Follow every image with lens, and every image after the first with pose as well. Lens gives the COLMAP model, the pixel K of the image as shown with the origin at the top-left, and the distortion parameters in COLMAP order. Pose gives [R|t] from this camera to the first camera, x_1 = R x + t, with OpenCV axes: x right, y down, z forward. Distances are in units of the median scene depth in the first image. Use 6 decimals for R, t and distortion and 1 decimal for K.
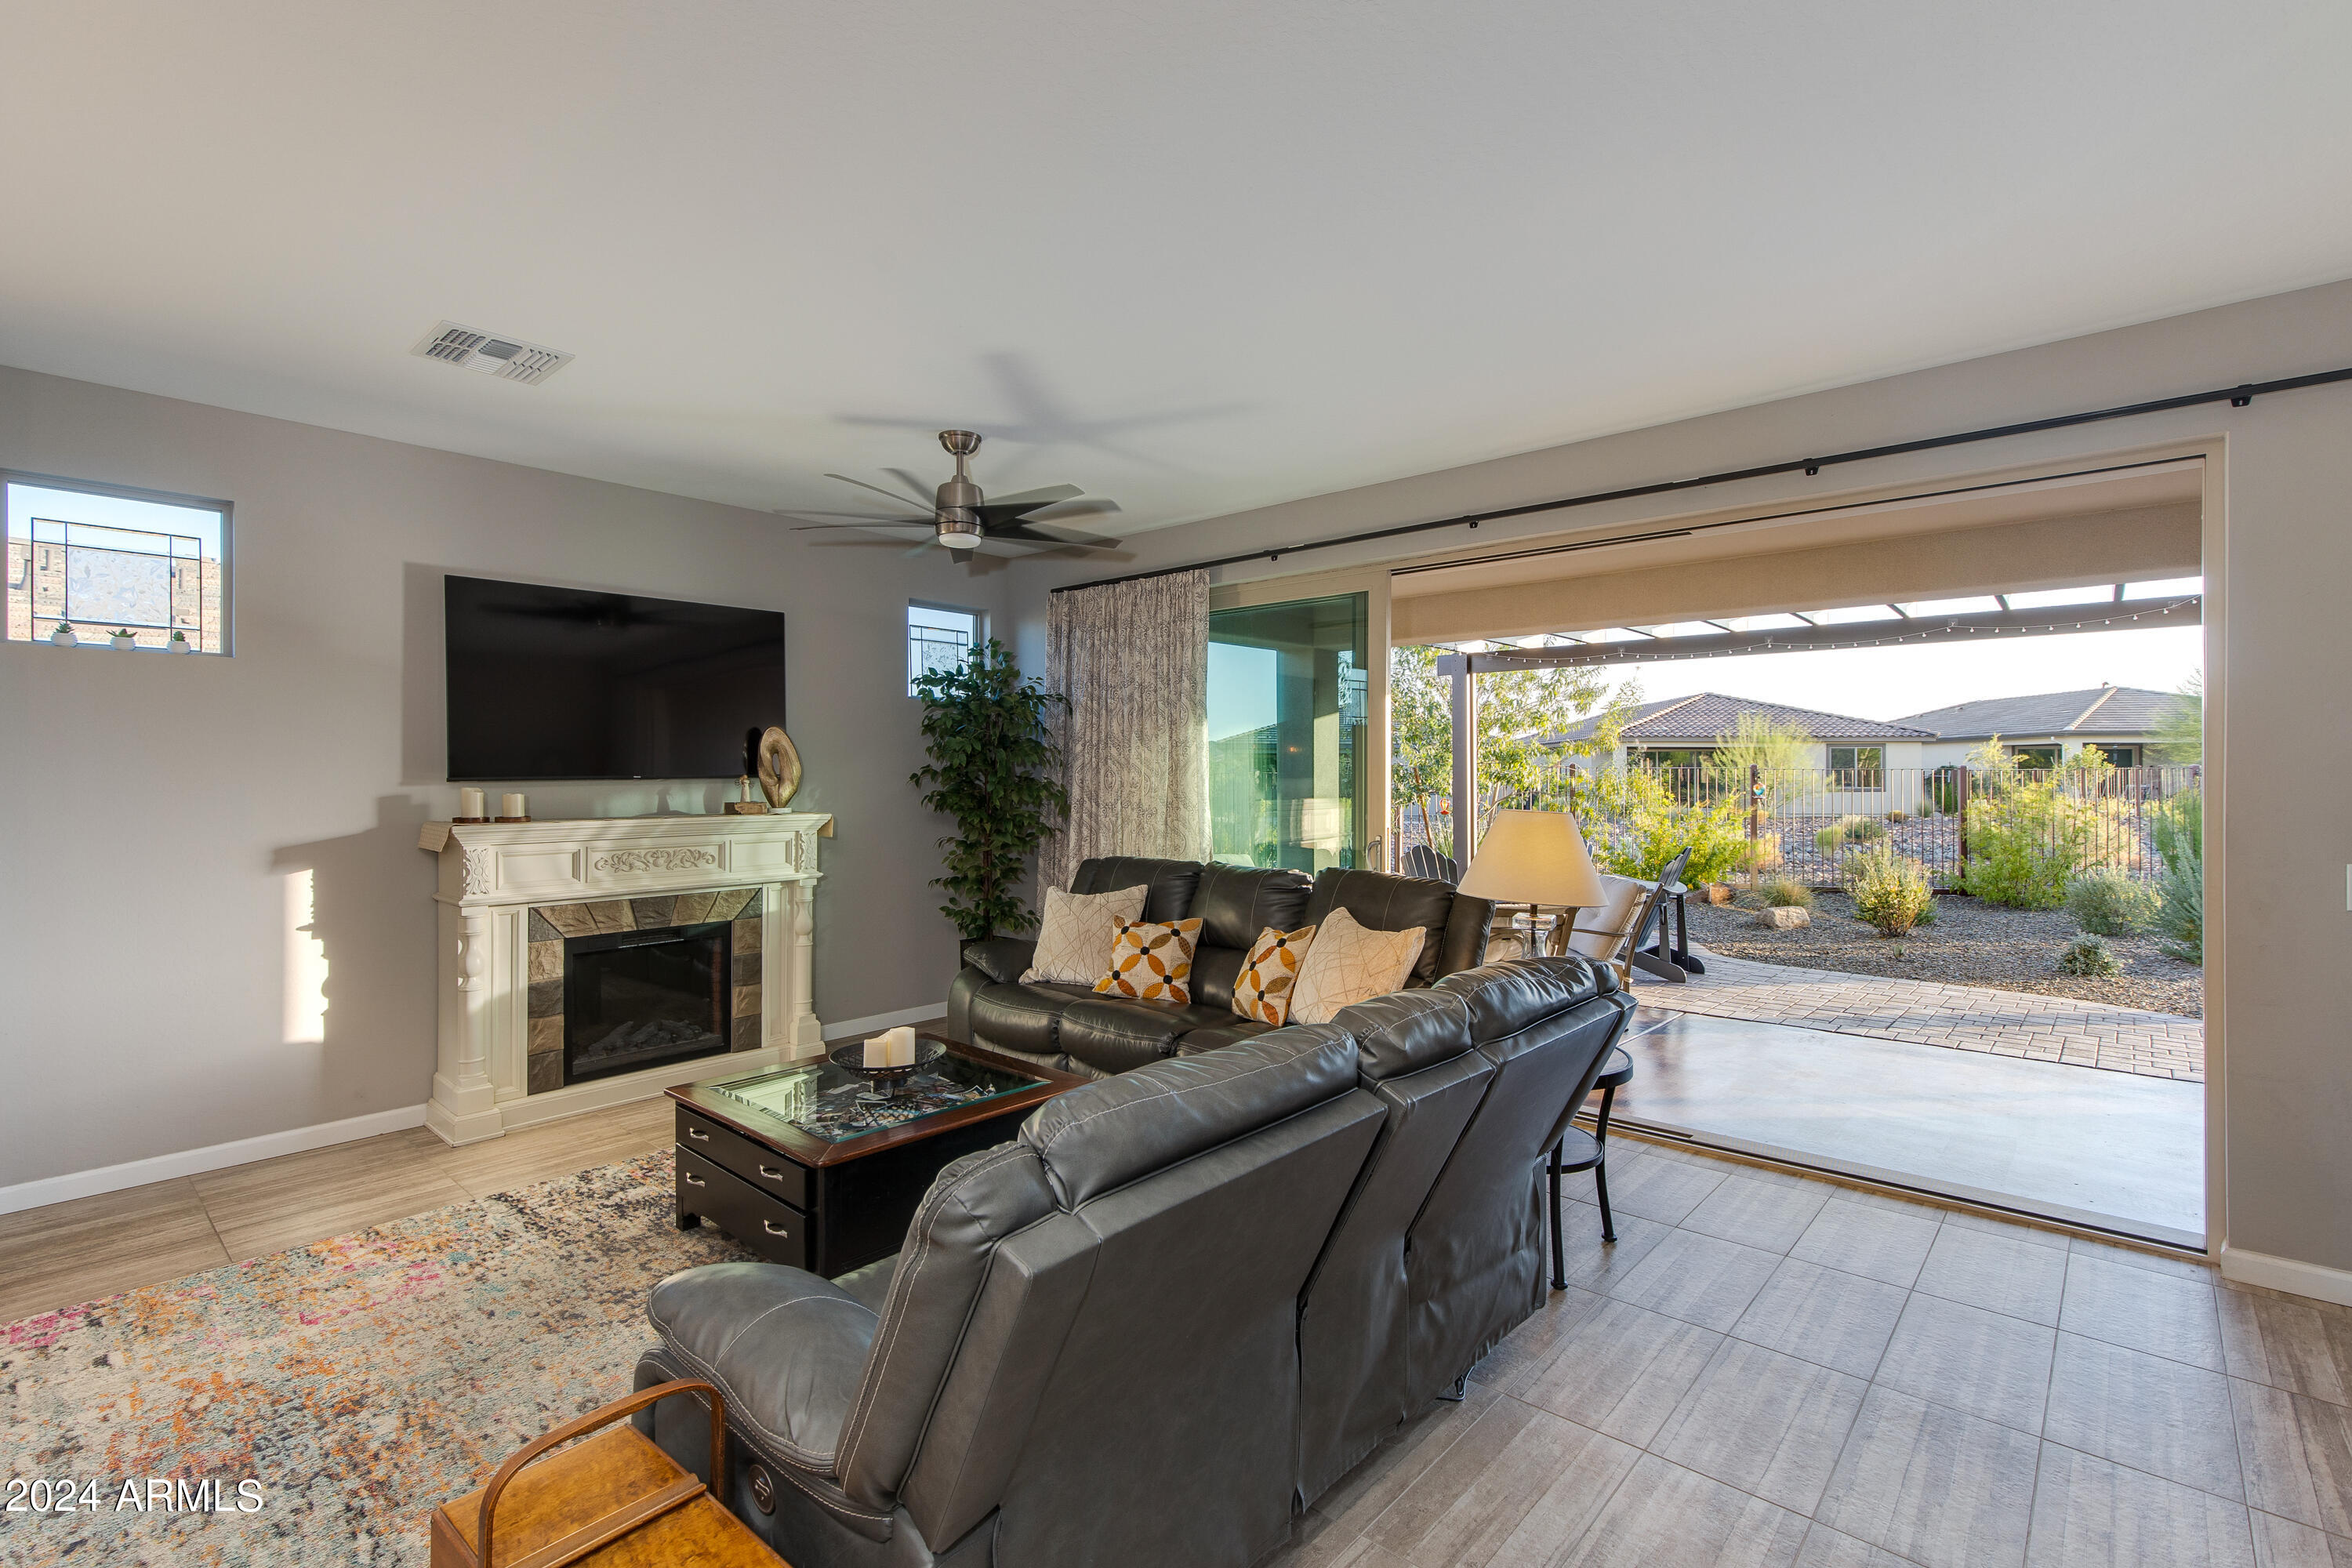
lens RADIAL K [[1060.2, 0, 1174.7], [0, 1060.2, 771.2], [0, 0, 1]] dist [0.002624, 0.000209]
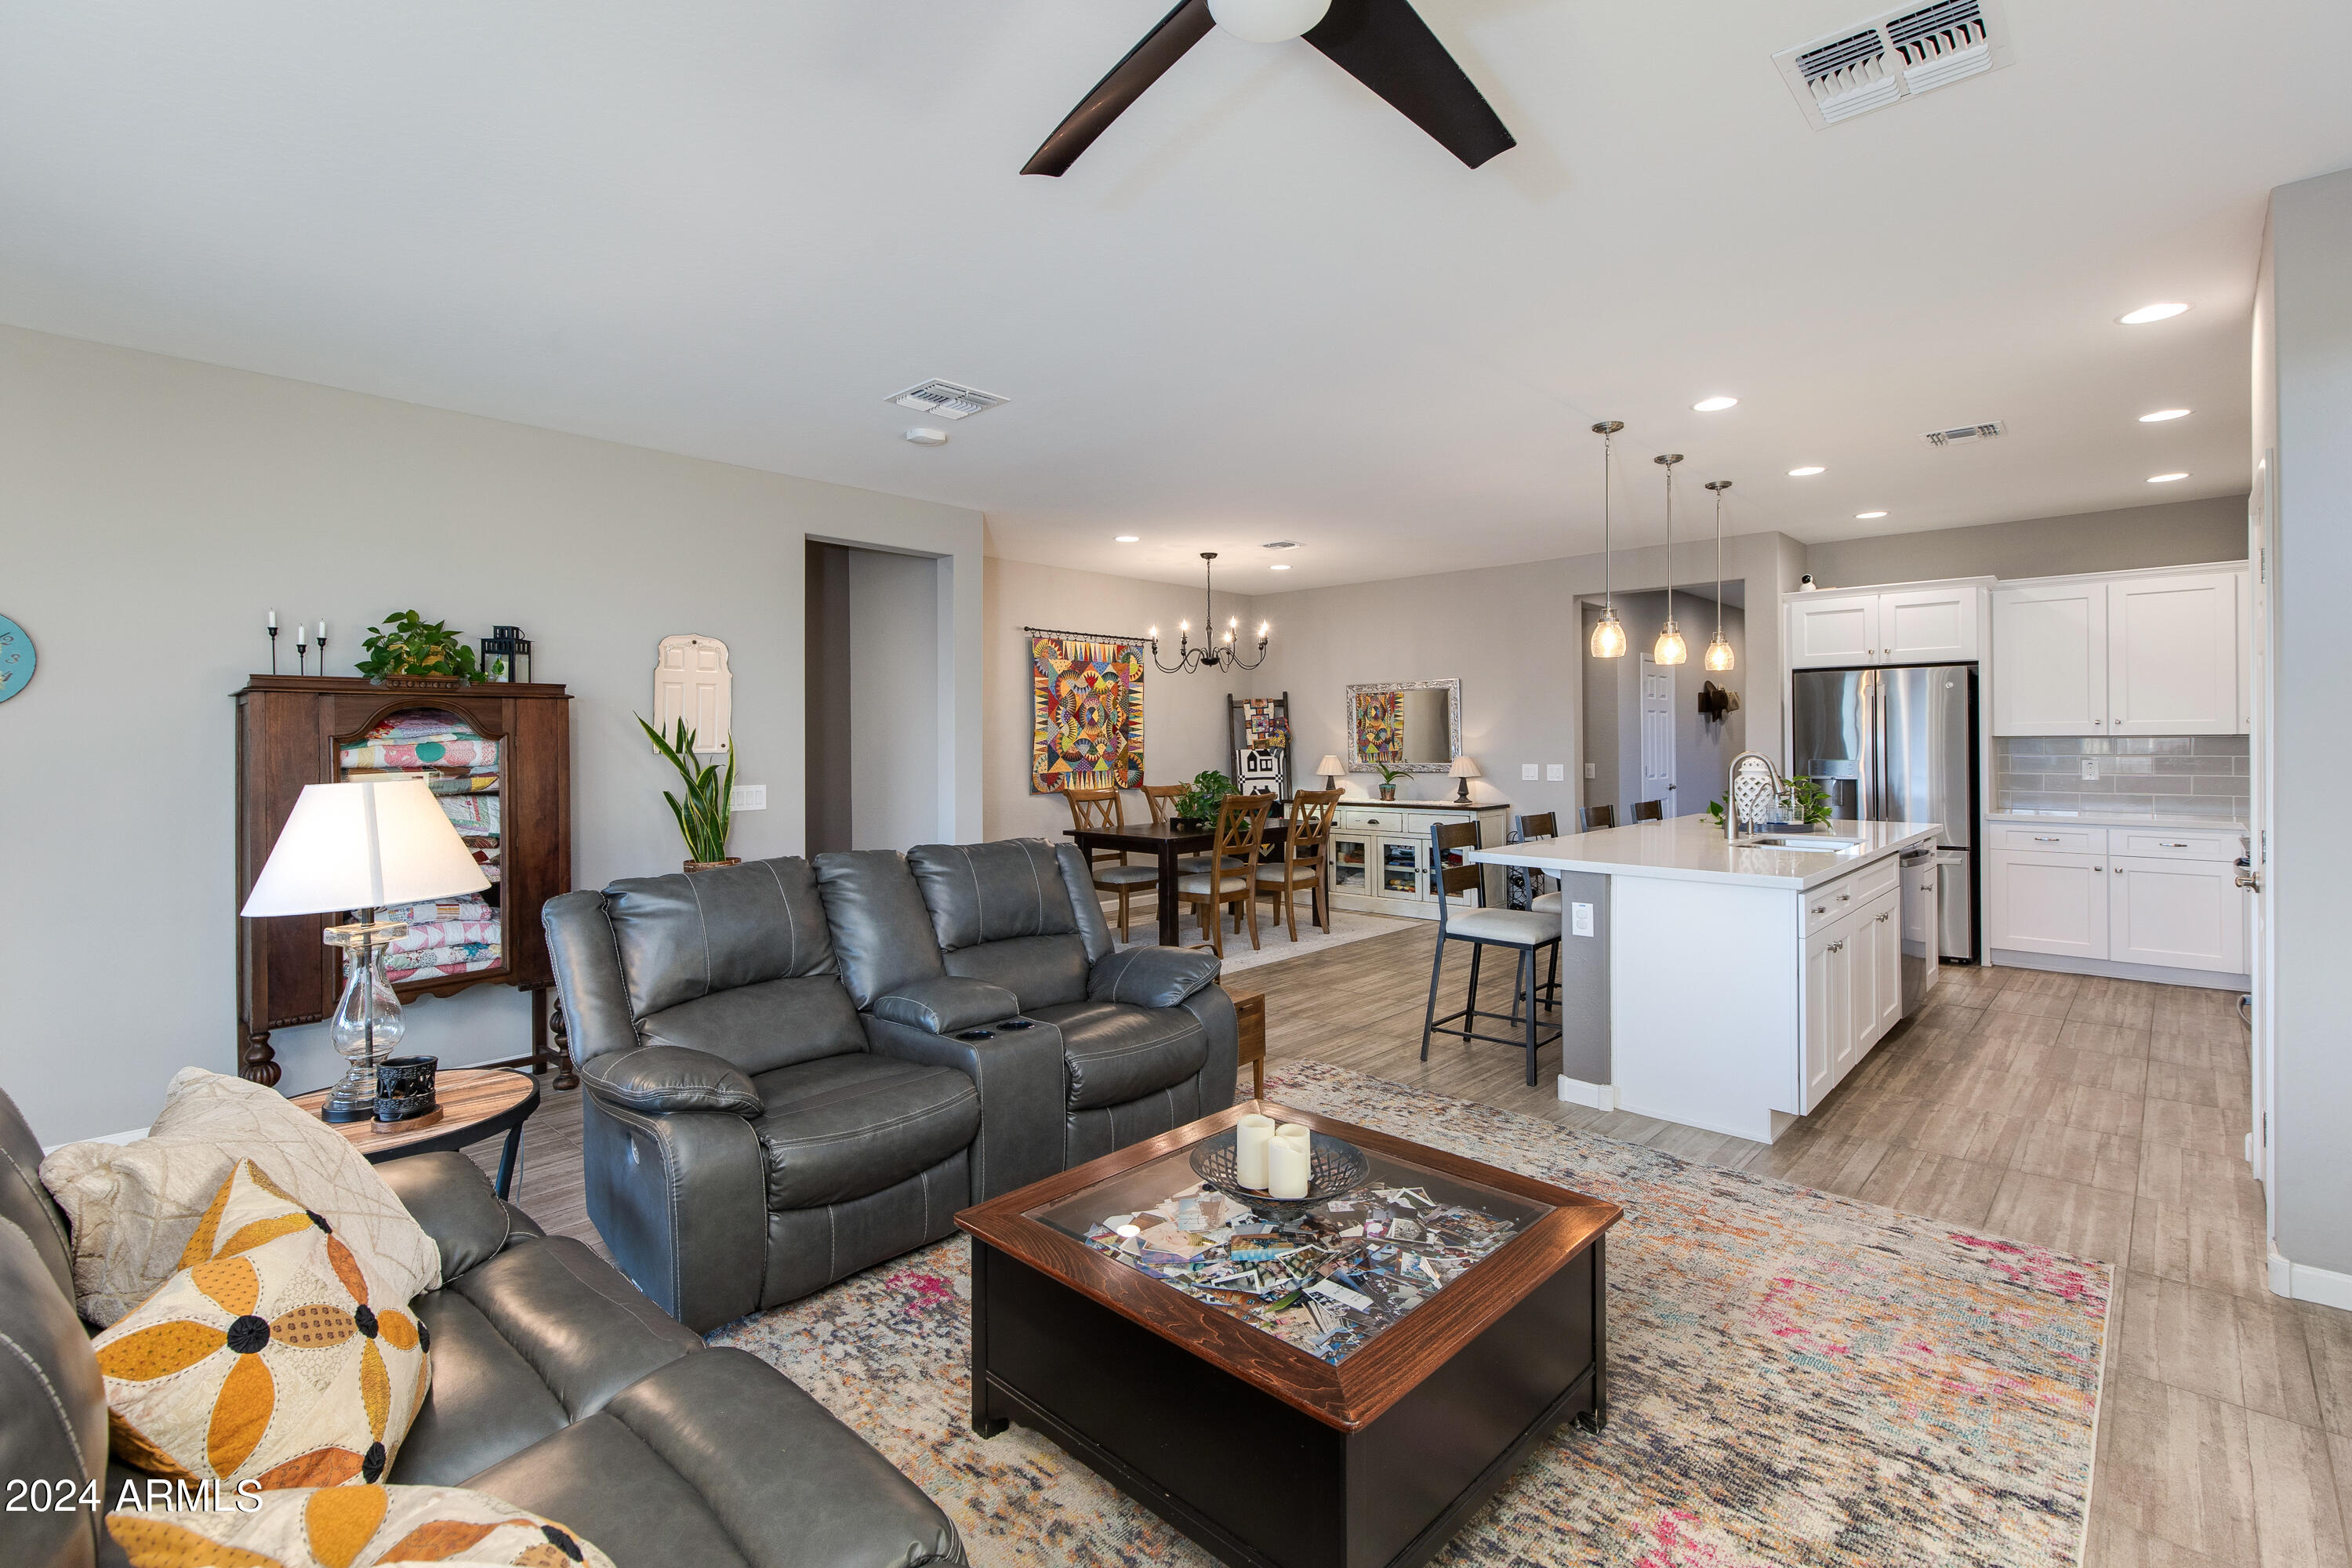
lens RADIAL K [[1069.4, 0, 1170.0], [0, 1069.4, 739.8], [0, 0, 1]] dist [0.000217, -0.000141]
pose [[-0.999777, 0.007599, 0.019700, -0.176621], [0.007540, 0.999967, -0.003088, 0.011513], [-0.019723, -0.002939, -0.999801, 1.322095]]
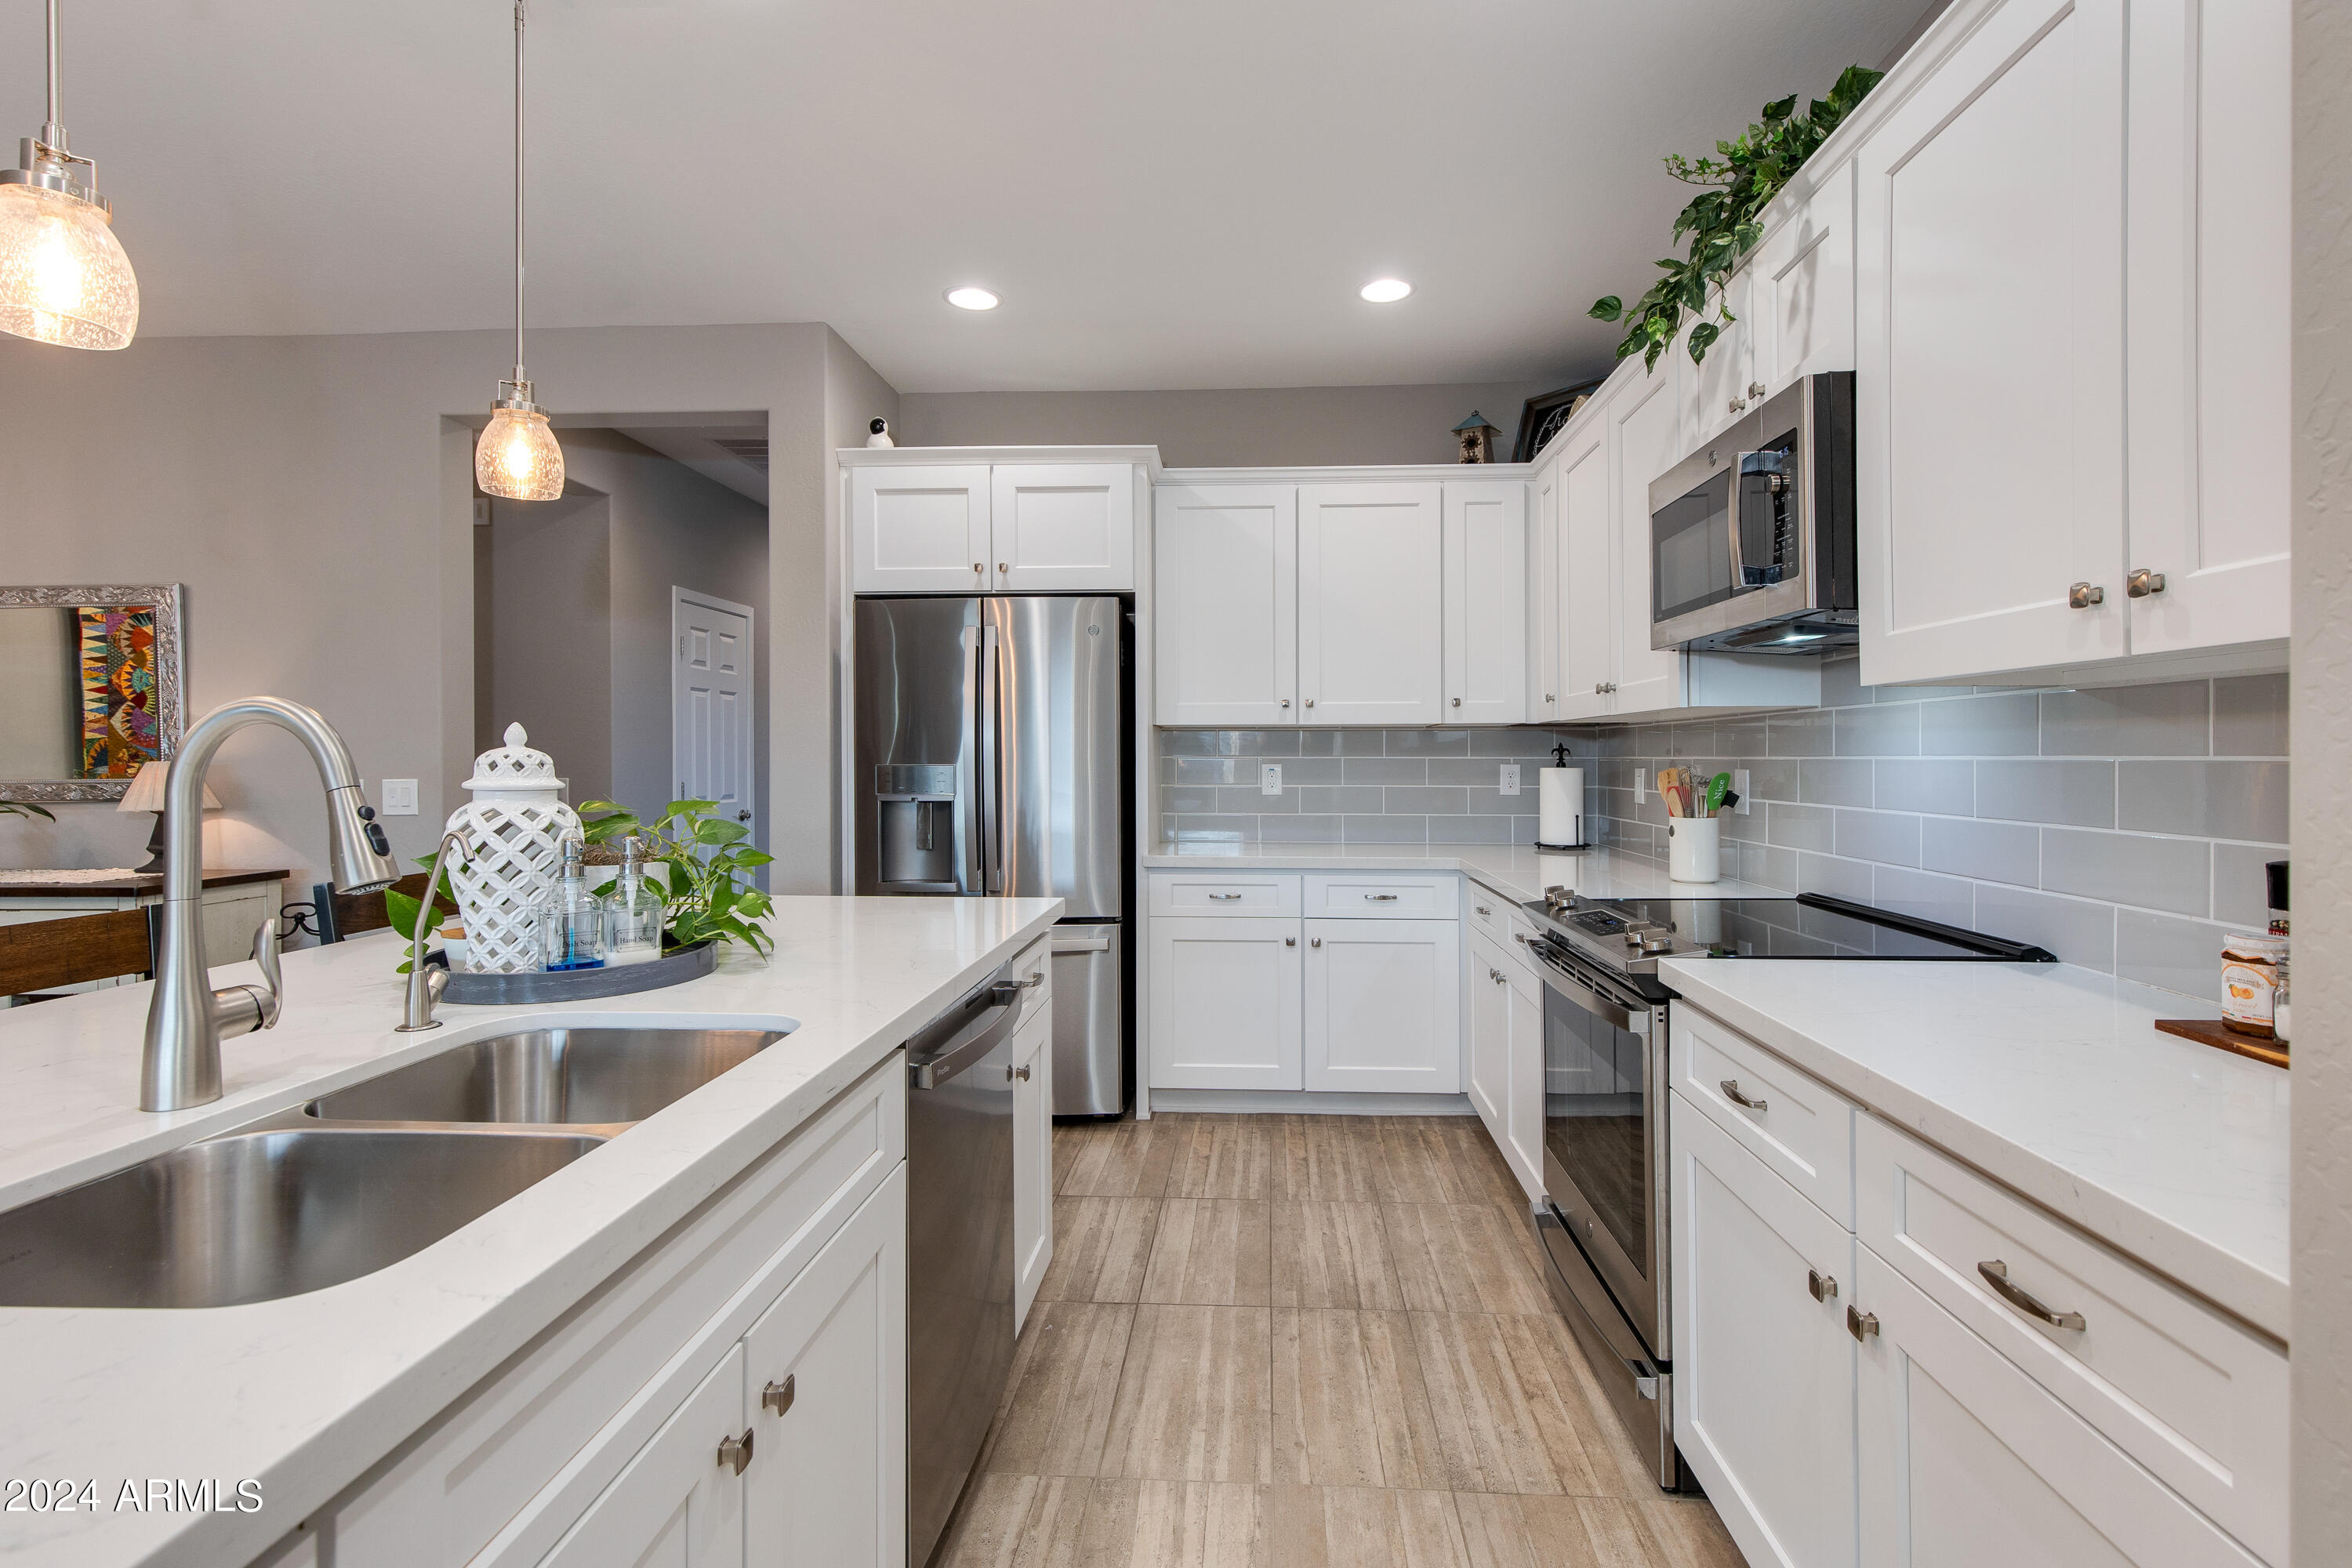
lens RADIAL K [[1081.7, 0, 1210.9], [0, 1081.7, 755.2], [0, 0, 1]] dist [0.001048, 0.000075]
pose [[-0.779196, 0.002987, -0.626774, -0.805128], [0.003852, 0.999993, -0.000023, 0.038364], [0.626769, -0.002433, -0.779201, 0.487942]]
